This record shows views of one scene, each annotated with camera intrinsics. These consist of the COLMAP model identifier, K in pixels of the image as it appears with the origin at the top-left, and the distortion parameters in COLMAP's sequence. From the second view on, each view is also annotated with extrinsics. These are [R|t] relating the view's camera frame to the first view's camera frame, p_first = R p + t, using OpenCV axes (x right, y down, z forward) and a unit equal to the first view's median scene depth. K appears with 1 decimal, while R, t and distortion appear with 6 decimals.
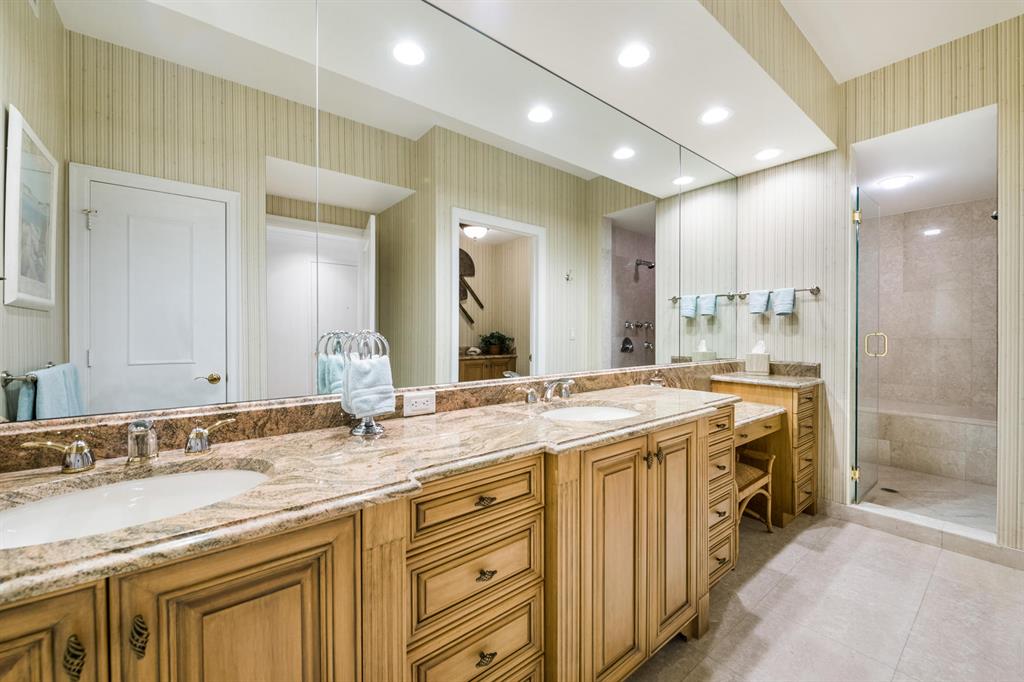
lens RADIAL K [[402.4, 0, 511.6], [0, 402.4, 335.8], [0, 0, 1]] dist [-0.004390, -0.001248]
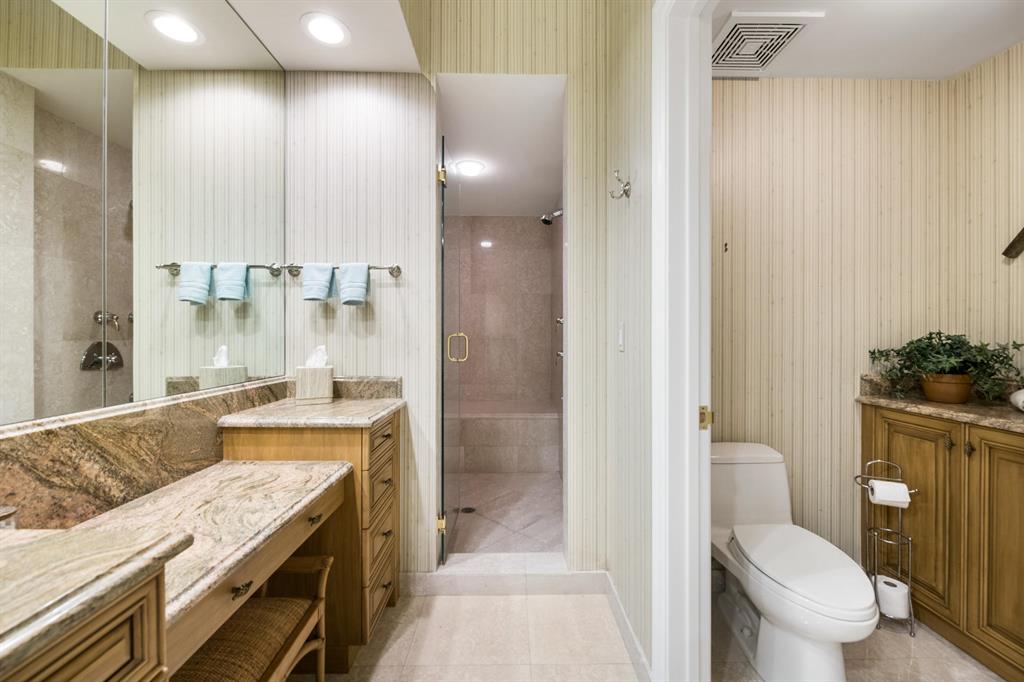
lens RADIAL K [[402.4, 0, 510.6], [0, 402.4, 336.0], [0, 0, 1]] dist [-0.004390, -0.001248]
pose [[0.613373, -0.002058, 0.789791, 0.322058], [0.004082, 0.999992, -0.000565, -0.000307], [-0.789783, 0.003570, 0.613376, 0.407364]]
